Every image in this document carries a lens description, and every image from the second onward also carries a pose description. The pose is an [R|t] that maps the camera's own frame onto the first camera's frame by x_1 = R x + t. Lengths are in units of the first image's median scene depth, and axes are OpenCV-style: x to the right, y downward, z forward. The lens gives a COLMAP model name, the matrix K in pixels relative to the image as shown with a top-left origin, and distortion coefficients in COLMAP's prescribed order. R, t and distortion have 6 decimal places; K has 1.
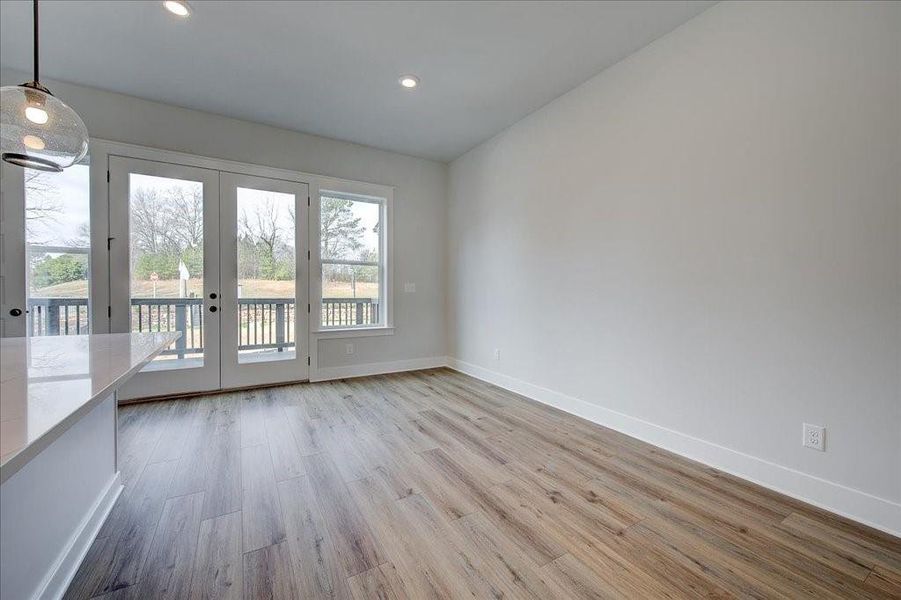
lens RADIAL K [[361.8, 0, 456.2], [0, 361.8, 295.6], [0, 0, 1]] dist [0.006422, -0.002339]
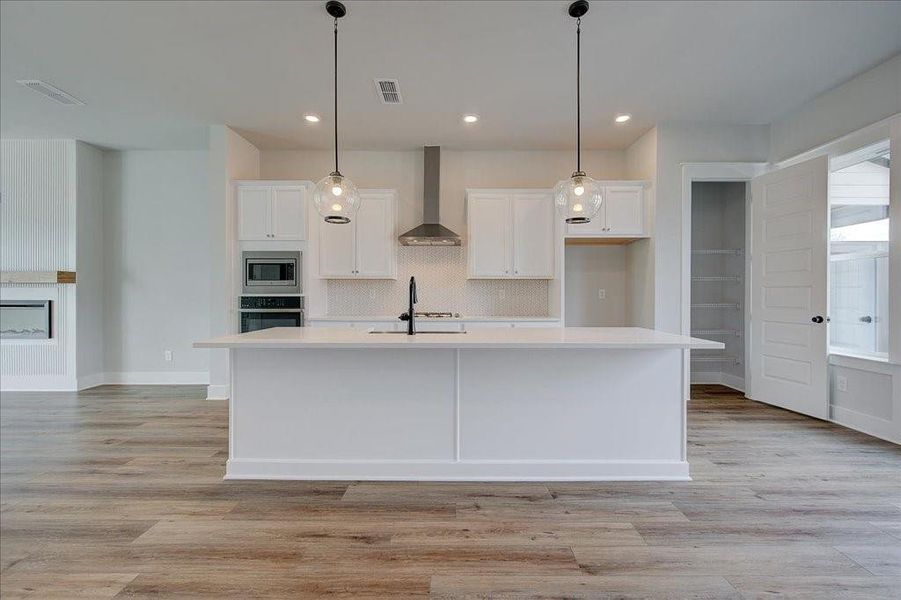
lens RADIAL K [[361.8, 0, 453.9], [0, 361.8, 296.1], [0, 0, 1]] dist [0.006422, -0.002339]
pose [[-0.517485, -0.005399, -0.855675, 0.195518], [-0.018883, 0.999809, 0.005112, -0.004783], [0.855484, 0.018803, -0.517488, 0.495589]]
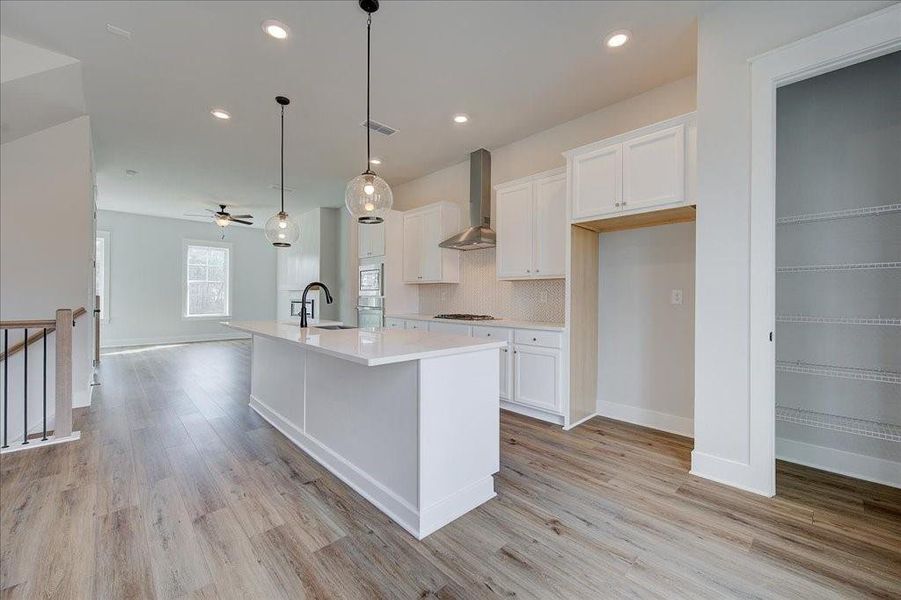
lens RADIAL K [[361.8, 0, 453.2], [0, 361.8, 296.3], [0, 0, 1]] dist [0.006422, -0.002339]
pose [[-0.975680, -0.012191, -0.218861, -0.422752], [-0.015470, 0.999792, 0.013277, -0.019140], [0.218654, 0.016339, -0.975666, 0.952801]]
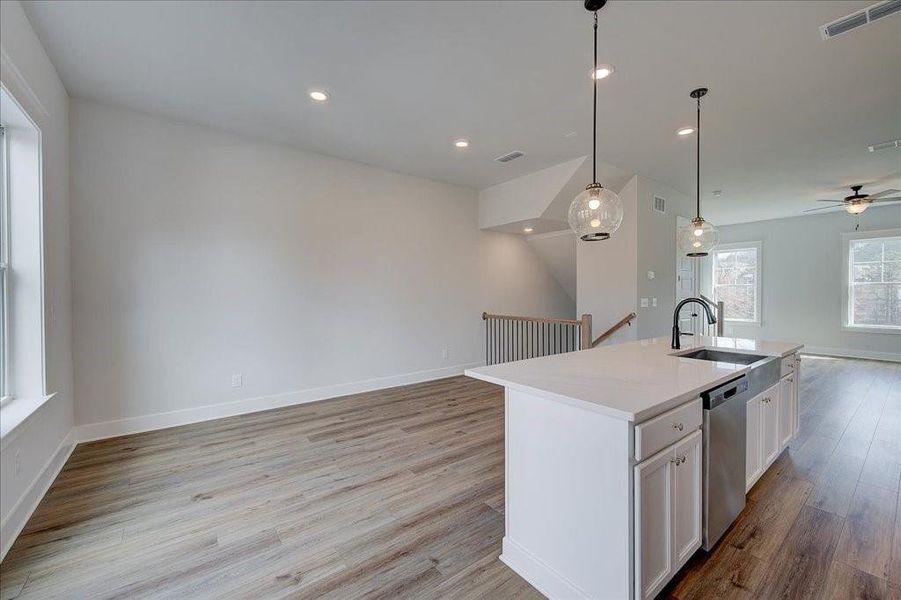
lens RADIAL K [[361.8, 0, 454.4], [0, 361.8, 297.3], [0, 0, 1]] dist [0.006422, -0.002339]
pose [[-0.121241, -0.018430, 0.992452, -0.918234], [0.015631, 0.999668, 0.020473, -0.057019], [-0.992500, 0.017995, -0.120913, 0.630044]]
